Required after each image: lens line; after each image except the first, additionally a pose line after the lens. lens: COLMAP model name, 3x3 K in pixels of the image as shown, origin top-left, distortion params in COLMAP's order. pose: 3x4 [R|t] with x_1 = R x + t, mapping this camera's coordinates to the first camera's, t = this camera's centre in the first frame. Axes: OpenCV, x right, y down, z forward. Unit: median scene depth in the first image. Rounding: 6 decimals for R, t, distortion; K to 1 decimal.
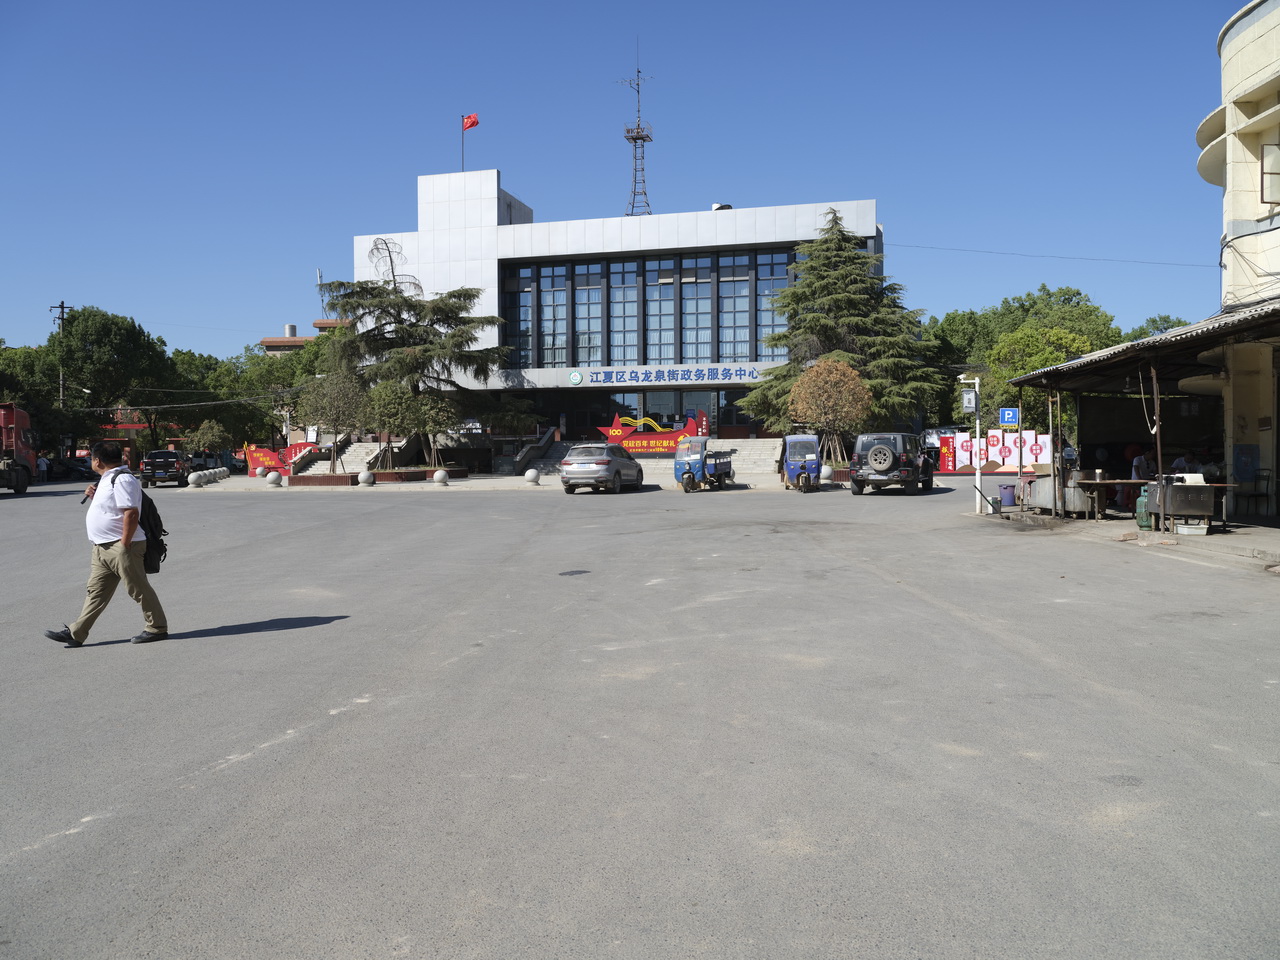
lens RADIAL K [[936.2, 0, 641.1], [0, 936.2, 478.0], [0, 0, 1]] dist [0.001499, 0.000078]
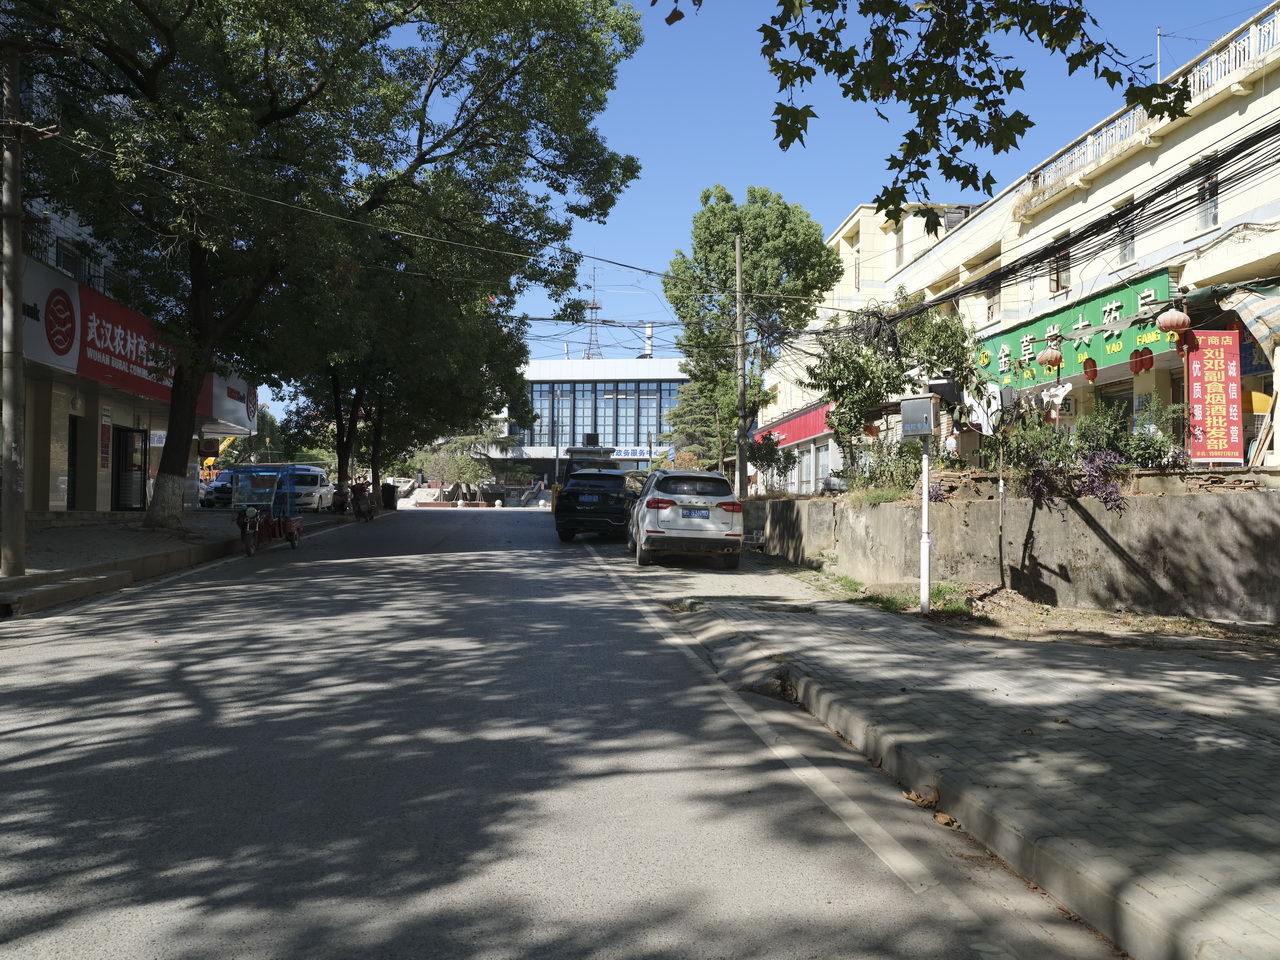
lens RADIAL K [[936.2, 0, 640.1], [0, 936.2, 479.4], [0, 0, 1]] dist [0.001499, 0.000078]
pose [[0.998234, 0.018679, 0.056400, -0.009180], [-0.015243, 0.998037, -0.060746, 0.042400], [-0.057424, 0.059779, 0.996559, -0.695503]]
